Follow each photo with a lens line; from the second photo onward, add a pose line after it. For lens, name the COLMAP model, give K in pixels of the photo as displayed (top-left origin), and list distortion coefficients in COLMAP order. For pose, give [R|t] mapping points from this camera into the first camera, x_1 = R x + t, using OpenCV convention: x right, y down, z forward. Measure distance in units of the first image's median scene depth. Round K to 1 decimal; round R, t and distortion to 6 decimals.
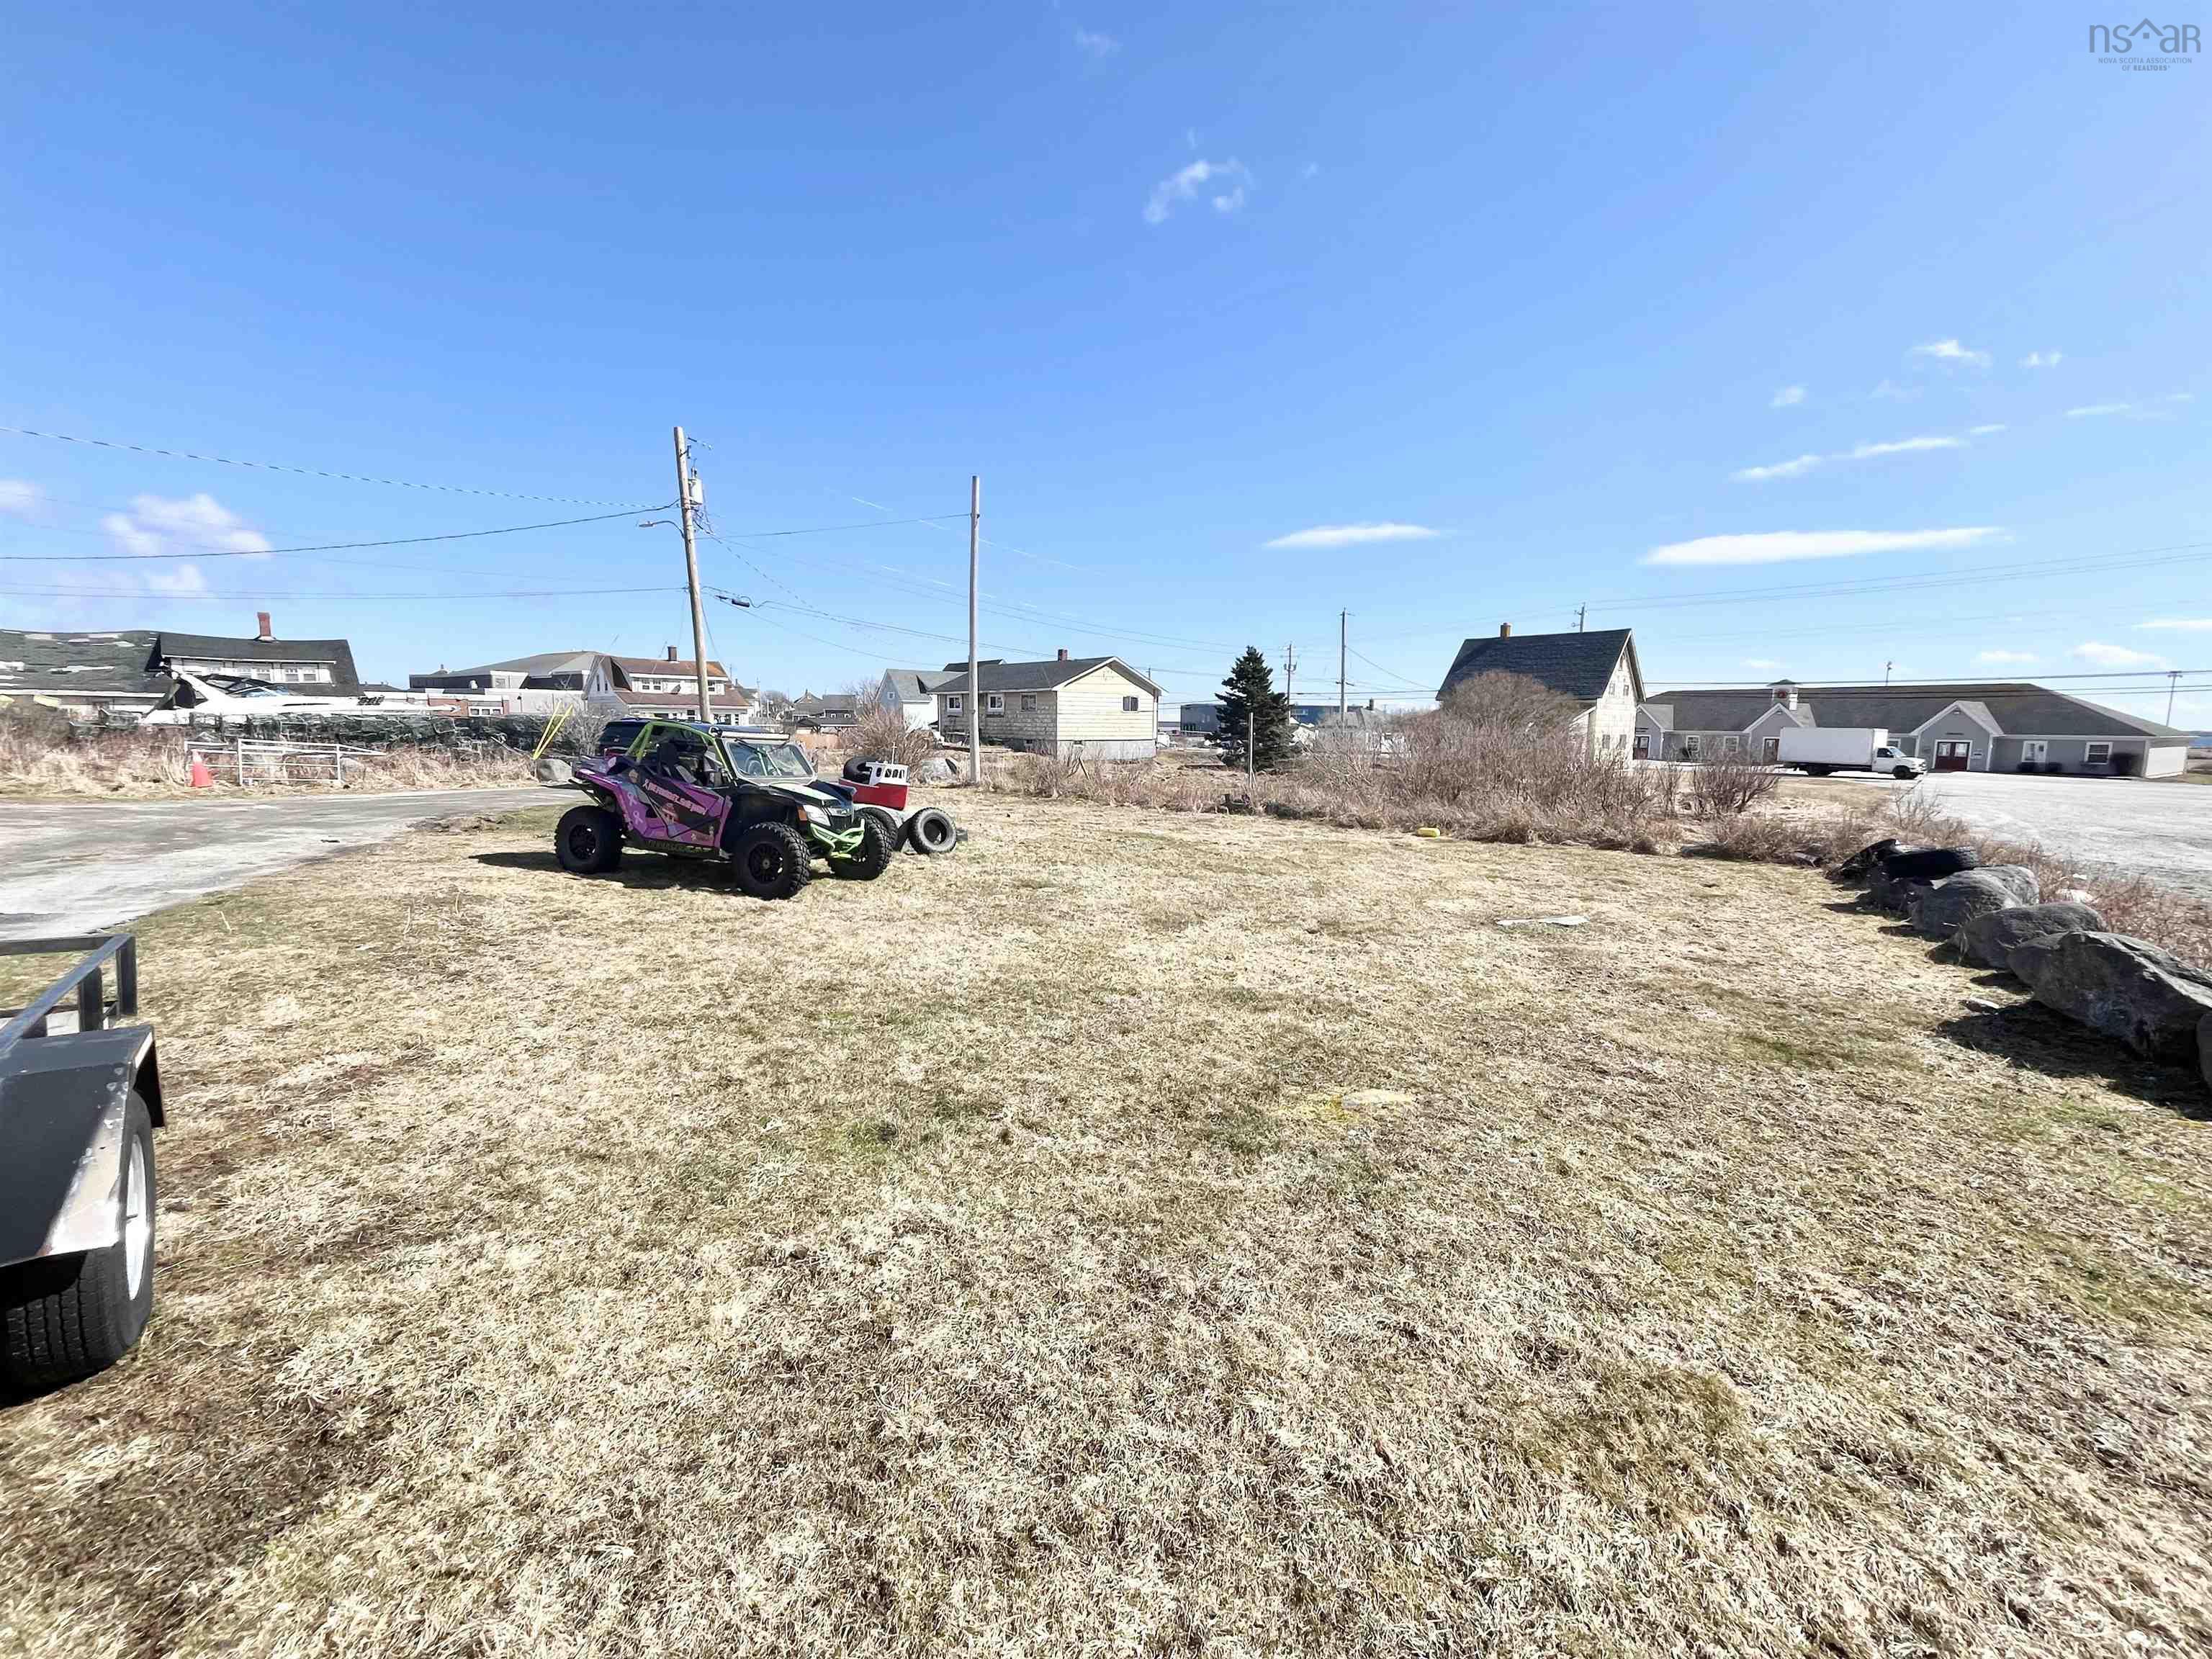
lens RADIAL K [[892.0, 0, 1097.0], [0, 892.0, 829.1], [0, 0, 1]] dist [-0.003076, -0.000599]
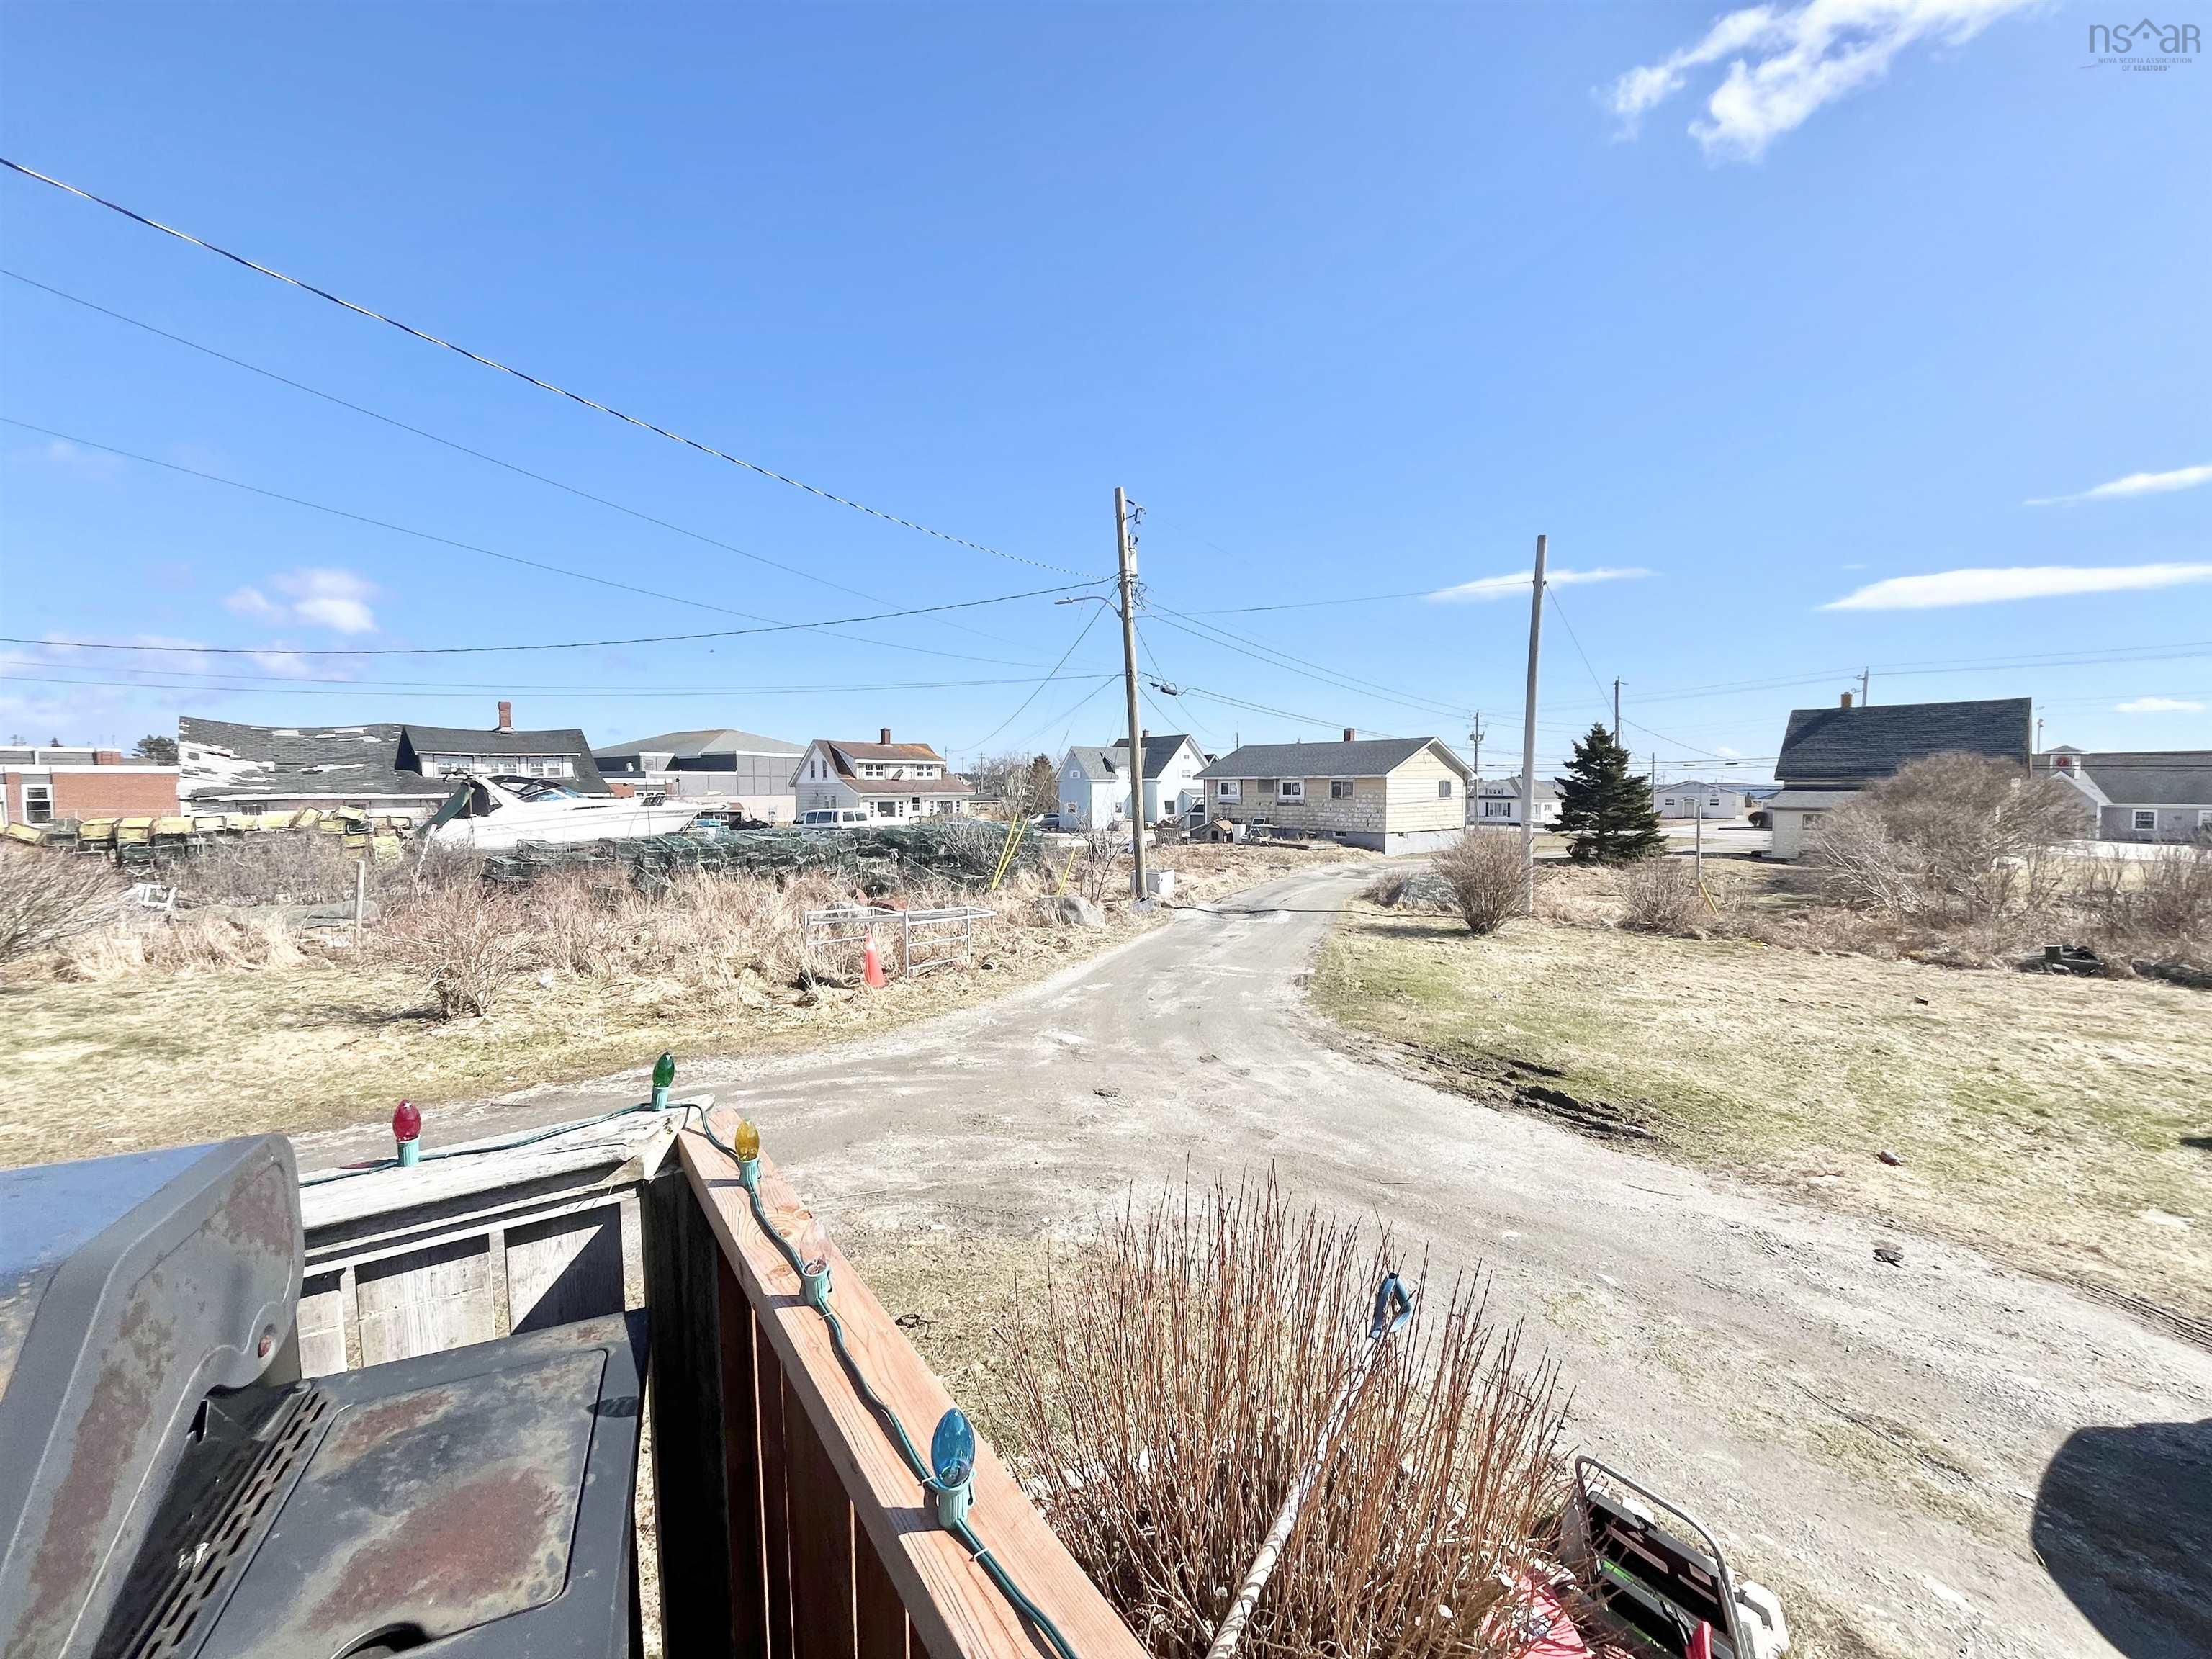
lens RADIAL K [[889.8, 0, 1097.9], [0, 889.8, 828.9], [0, 0, 1]] dist [-0.001004, -0.000323]
pose [[0.999375, -0.009802, -0.033958, -0.293008], [0.007363, 0.997435, -0.071204, -0.042203], [0.034569, 0.070909, 0.996884, 0.110562]]
